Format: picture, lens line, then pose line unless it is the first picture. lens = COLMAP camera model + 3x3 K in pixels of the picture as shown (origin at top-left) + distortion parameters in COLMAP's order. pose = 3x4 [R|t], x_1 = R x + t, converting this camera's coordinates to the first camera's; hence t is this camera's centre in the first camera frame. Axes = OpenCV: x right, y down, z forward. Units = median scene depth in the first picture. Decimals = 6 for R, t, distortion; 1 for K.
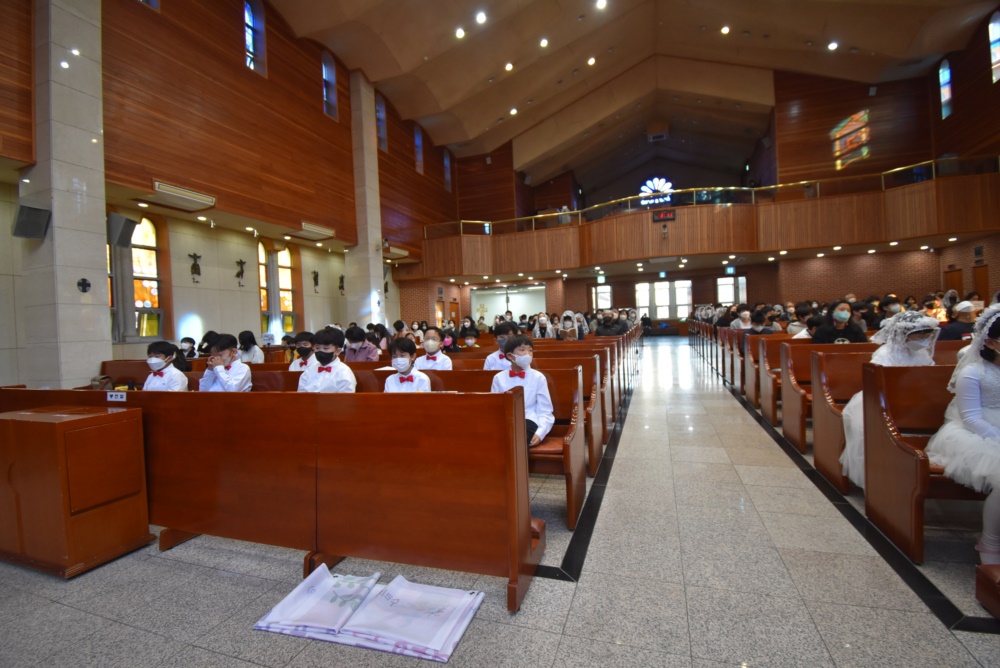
lens RADIAL K [[443.8, 0, 503.6], [0, 443.8, 334.5], [0, 0, 1]] dist [0.022548, -0.025944]
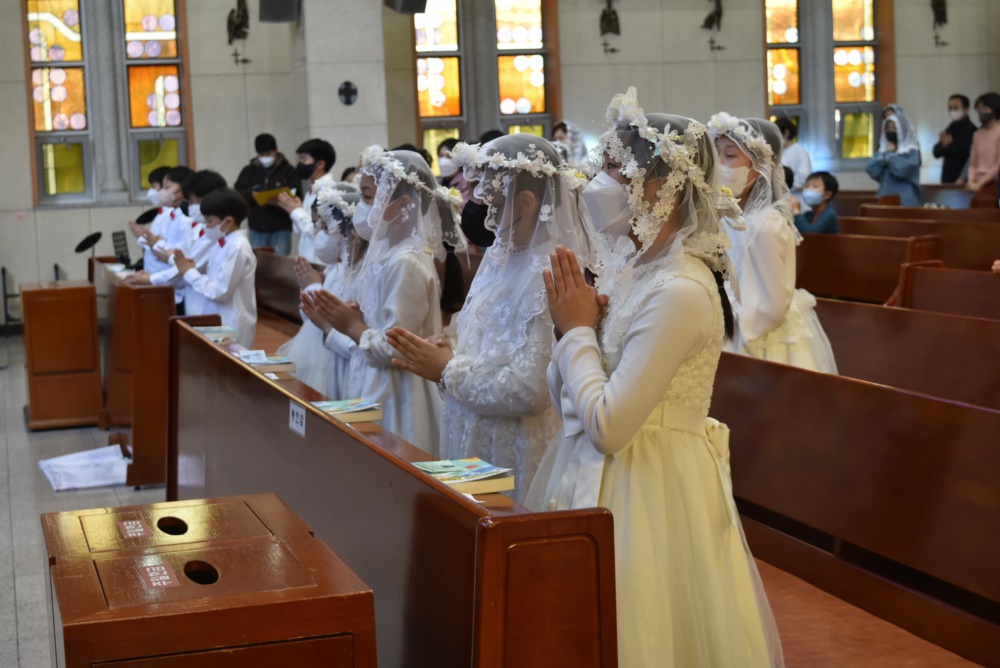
lens RADIAL K [[1782.1, 0, 500.0], [0, 1782.1, 334.0], [0, 0, 1]] dist [-0.051176, -0.018876]
pose [[0.570578, 0.093810, -0.815868, 0.702821], [0.005659, 0.992982, 0.118132, -0.045766], [0.821224, -0.072021, 0.566043, -0.114848]]
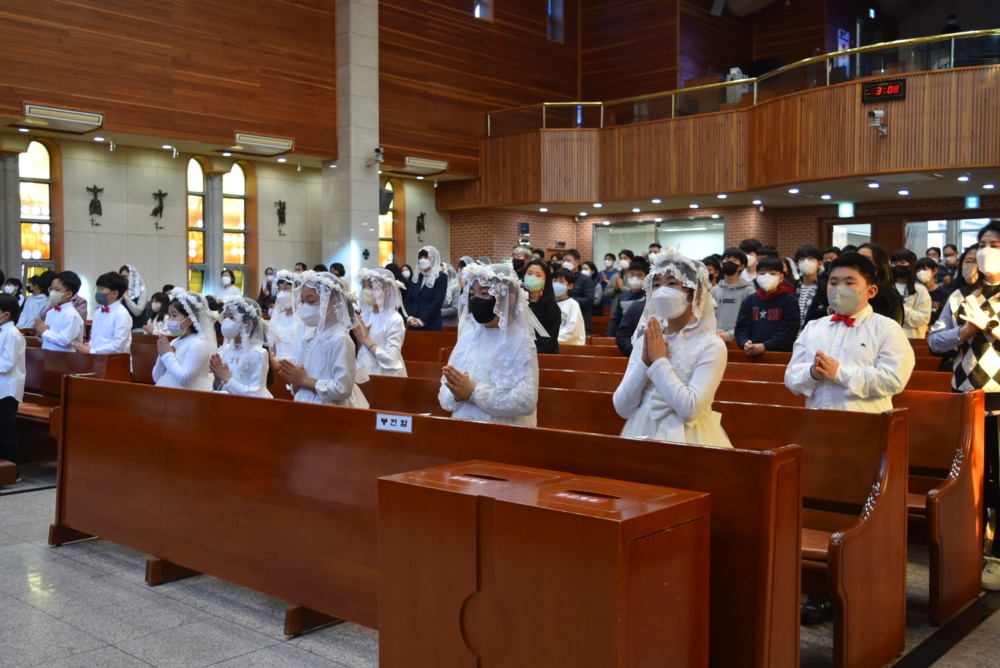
lens RADIAL K [[997.5, 0, 500.0], [0, 997.5, 334.0], [0, 0, 1]] dist [-0.019009, -0.008234]
pose [[0.920612, 0.055922, -0.386453, 0.549672], [-0.043804, 0.998235, 0.040100, -0.031506], [0.388013, -0.019988, 0.921437, -0.246596]]
